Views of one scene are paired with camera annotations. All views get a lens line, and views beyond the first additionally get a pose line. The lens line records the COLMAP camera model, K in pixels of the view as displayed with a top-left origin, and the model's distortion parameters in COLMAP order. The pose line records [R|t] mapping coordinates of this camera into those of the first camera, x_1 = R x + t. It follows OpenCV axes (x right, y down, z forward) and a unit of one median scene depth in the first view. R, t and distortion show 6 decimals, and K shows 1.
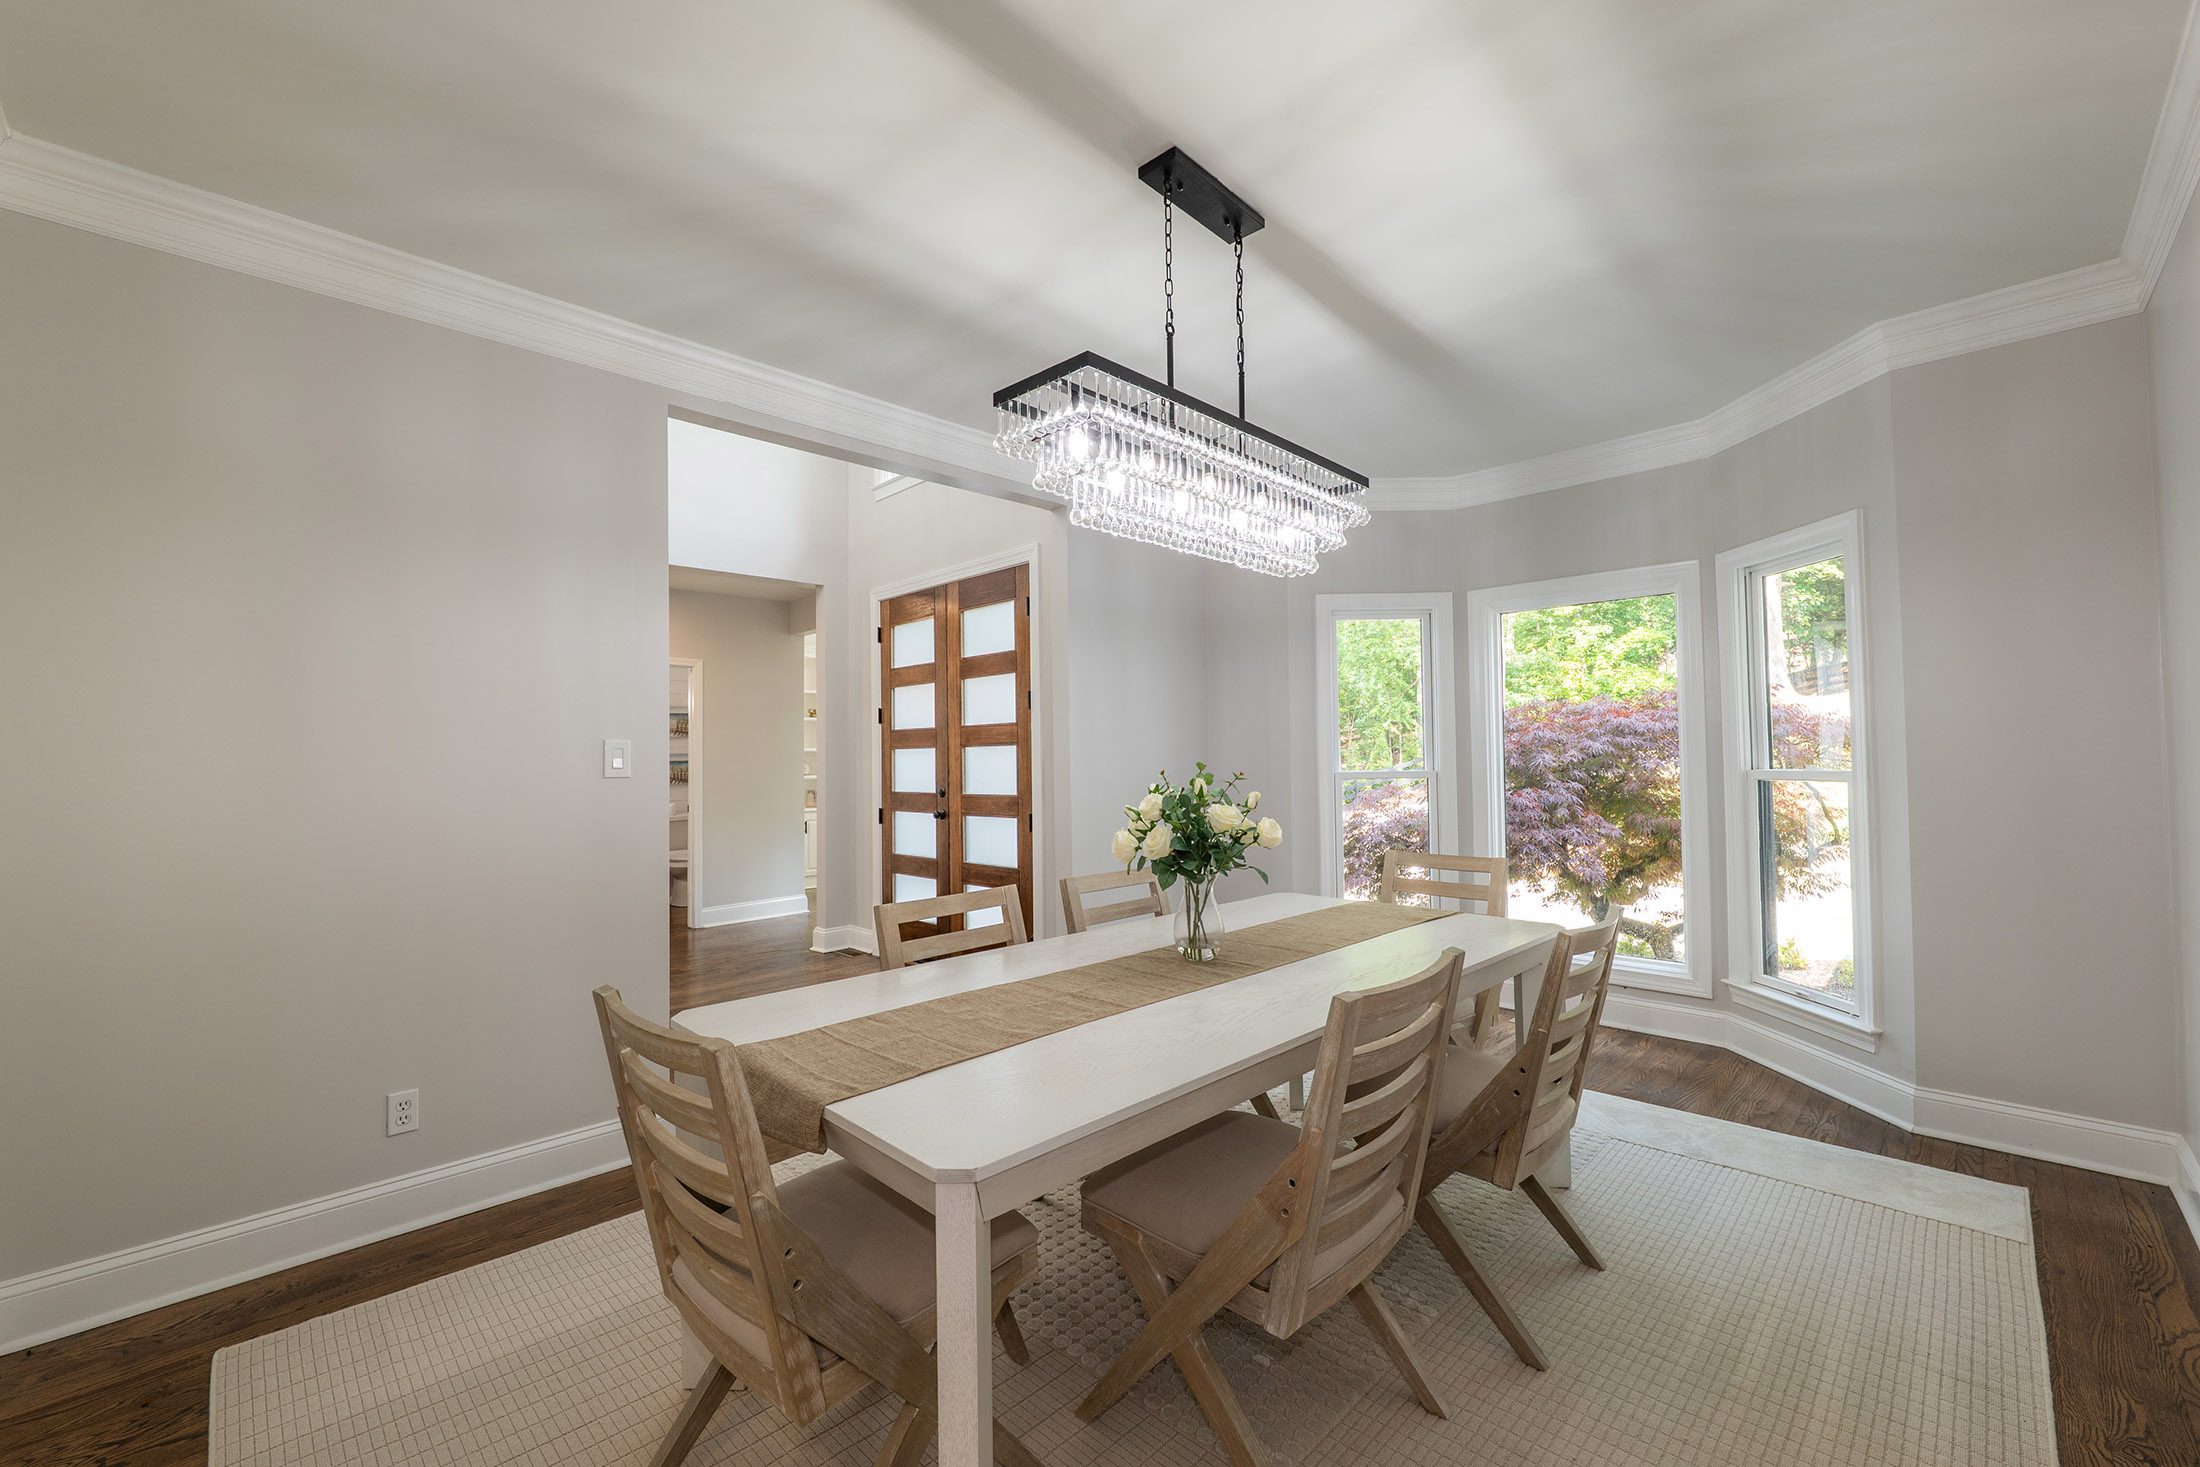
lens RADIAL K [[892.4, 0, 1095.0], [0, 892.4, 752.2], [0, 0, 1]] dist [-0.000919, 0.000013]
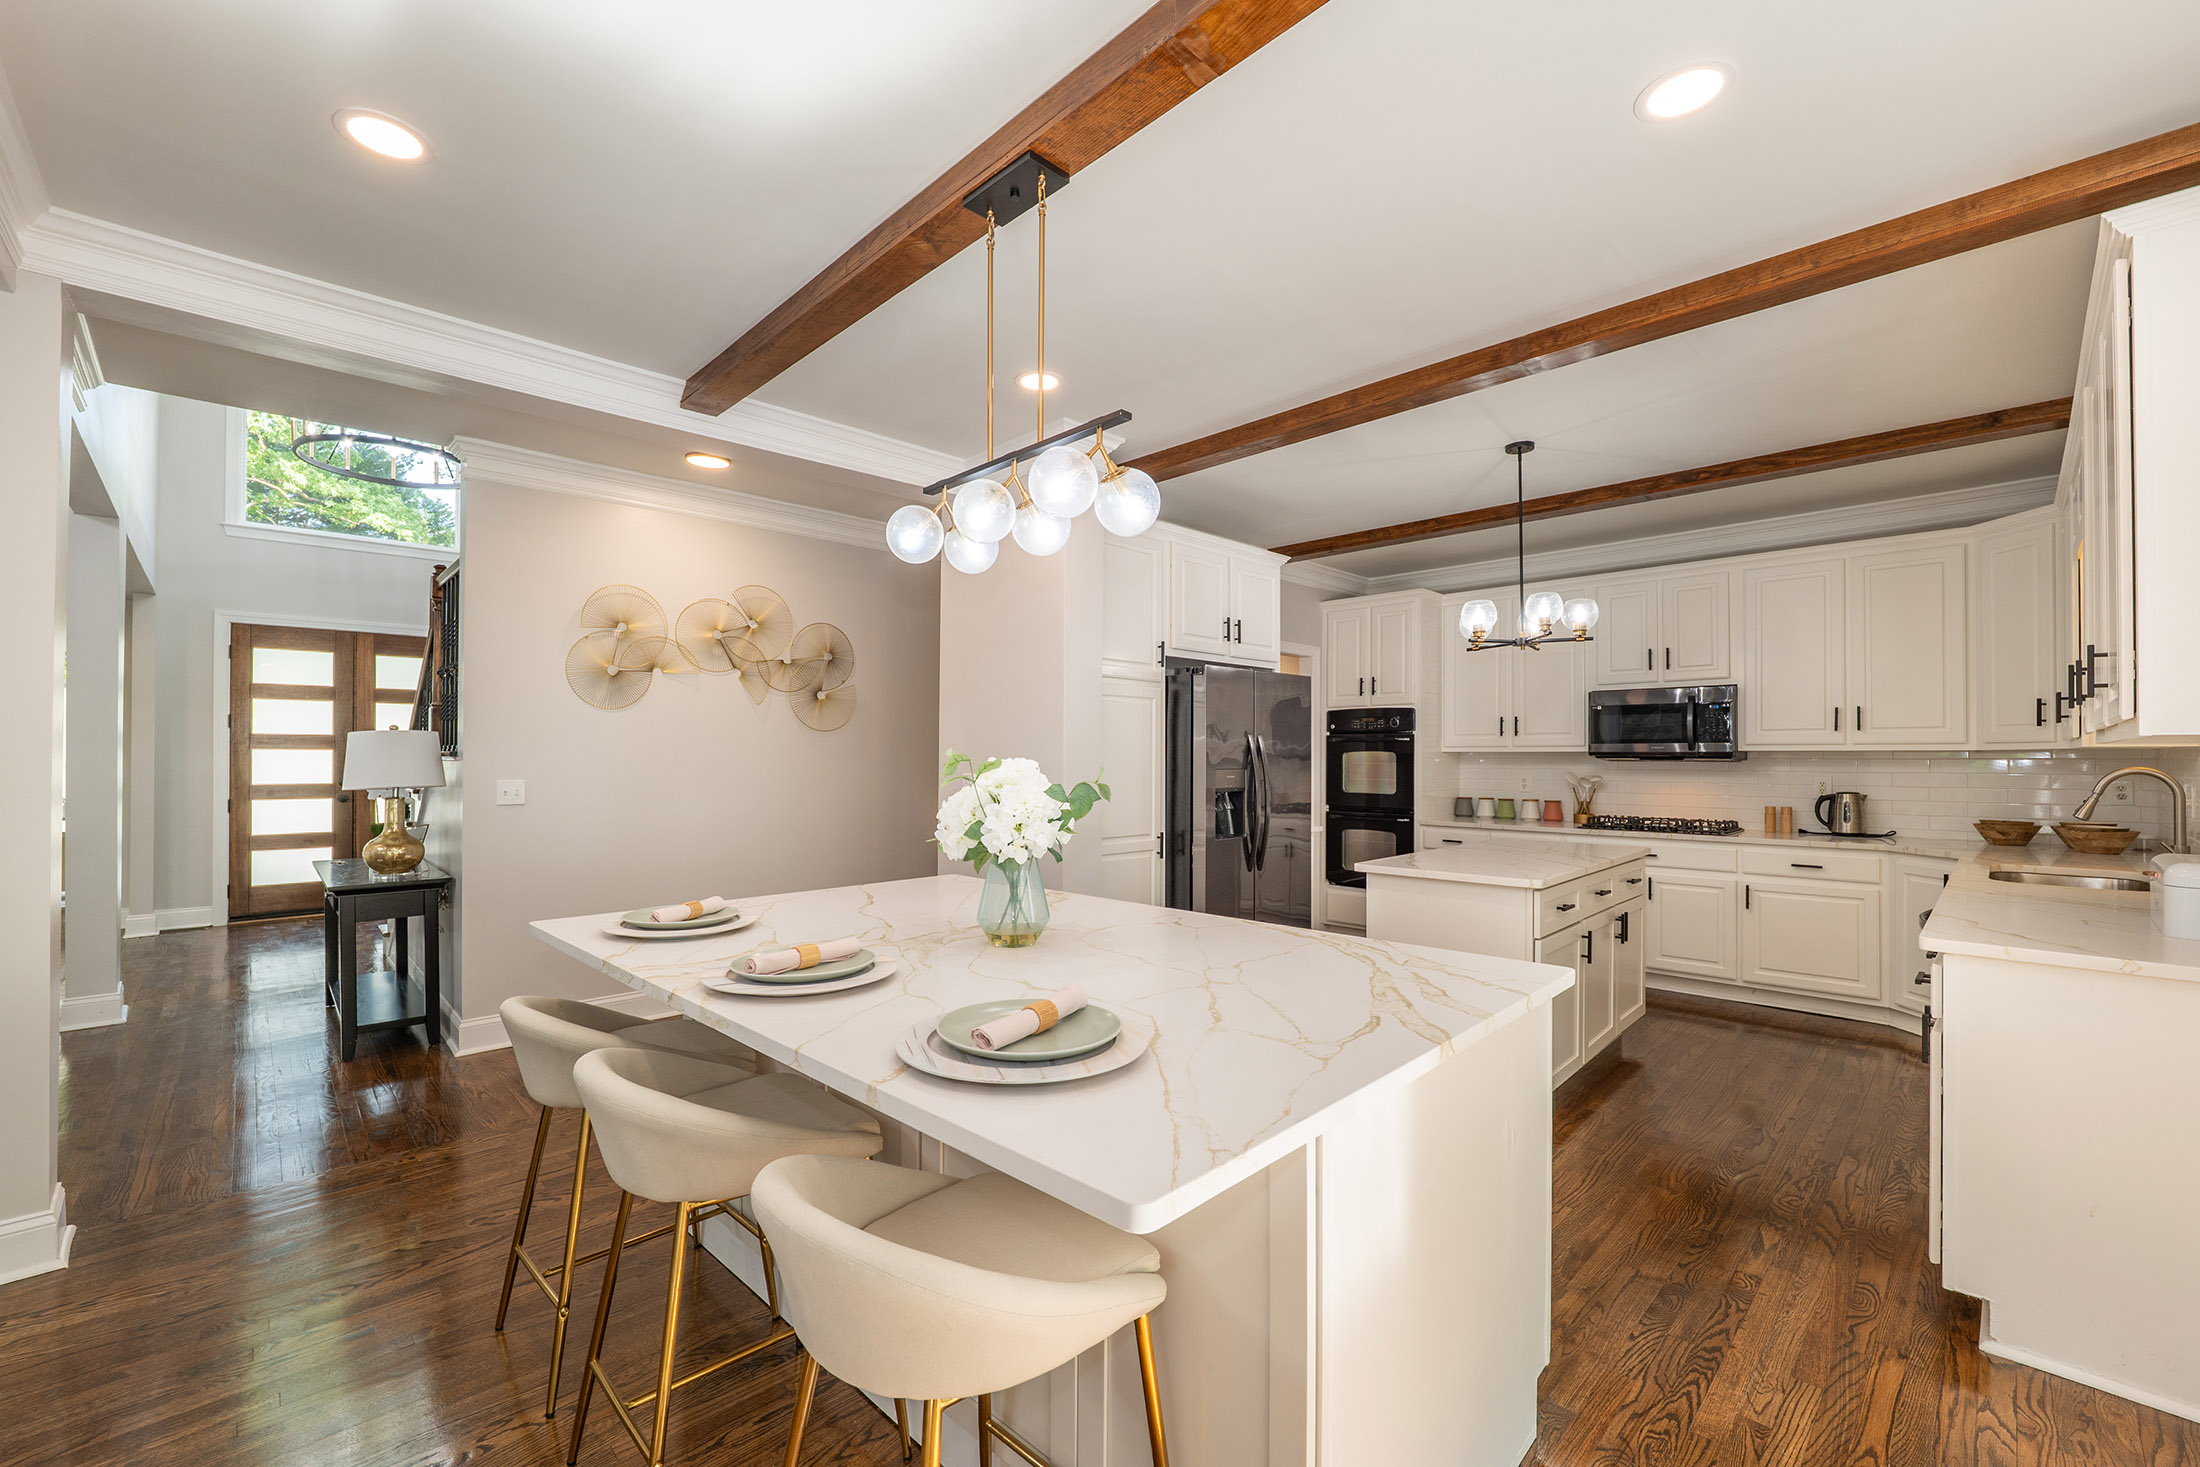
lens RADIAL K [[892.4, 0, 1100.5], [0, 892.4, 735.7], [0, 0, 1]] dist [-0.000919, 0.000013]
pose [[0.005700, 0.026822, 0.999624, -1.559480], [-0.008925, 0.999602, -0.026771, 0.000479], [-0.999944, -0.008769, 0.005937, -0.174464]]
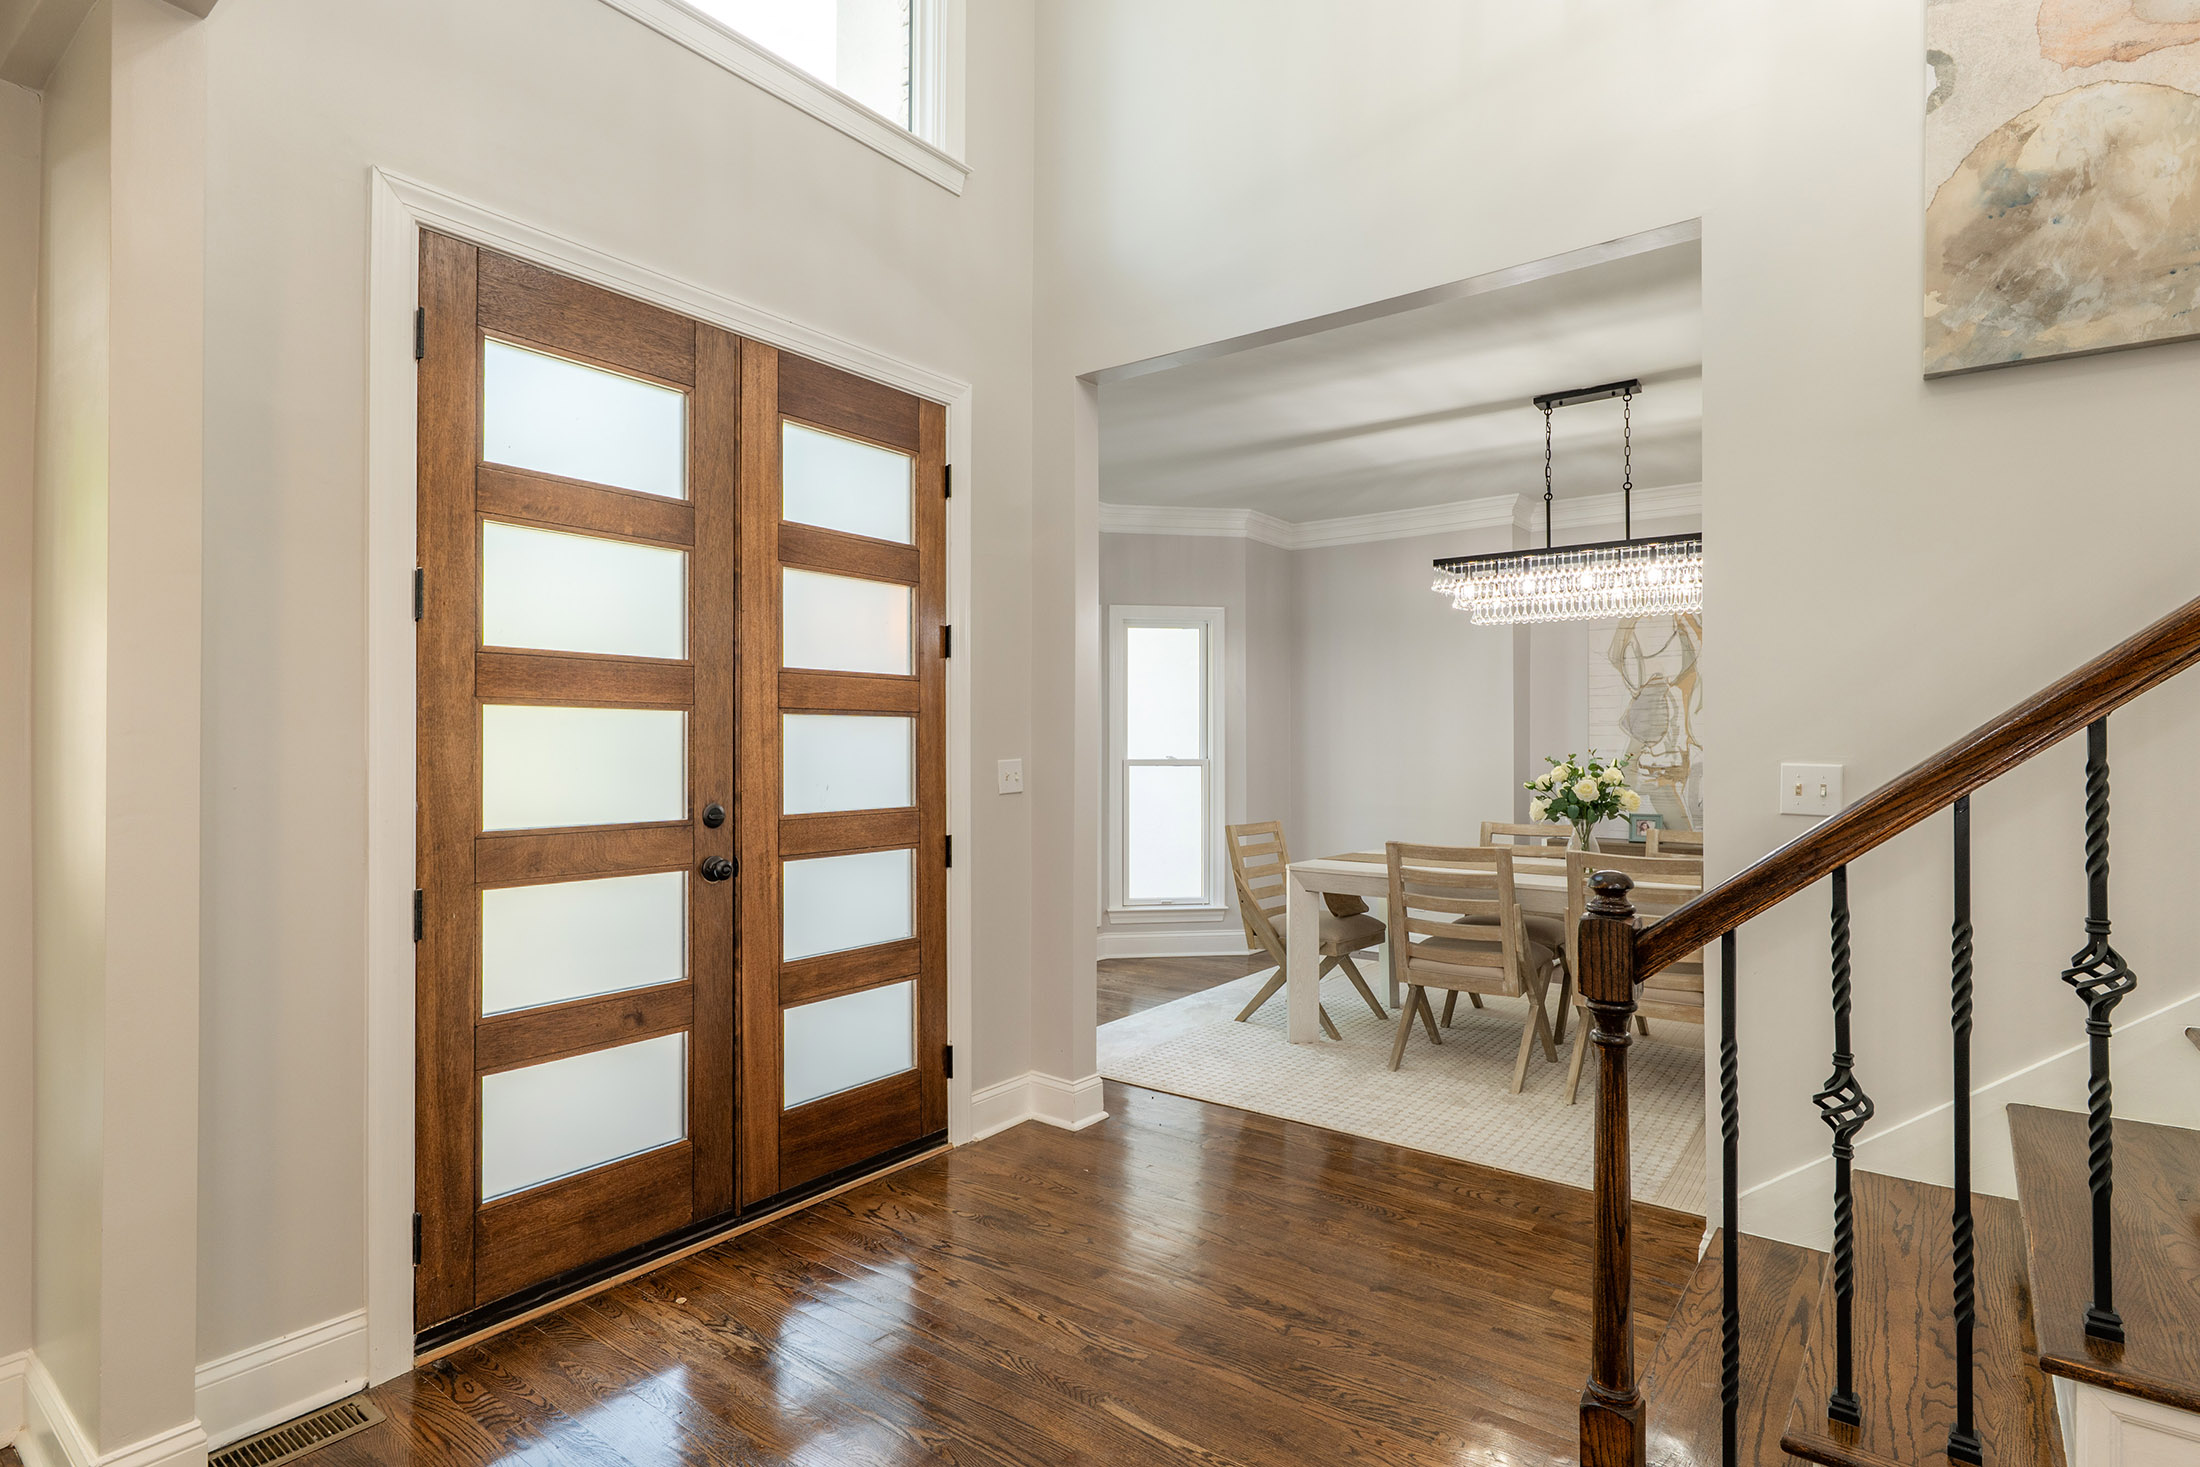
lens RADIAL K [[1099.9, 0, 1096.2], [0, 1099.9, 738.2], [0, 0, 1]] dist [0.004922, 0.000442]
pose [[-0.131969, 0.019682, 0.991058, -0.722411], [-0.007743, 0.999752, -0.020886, 0.017556], [-0.991224, -0.010430, -0.131784, 0.901855]]
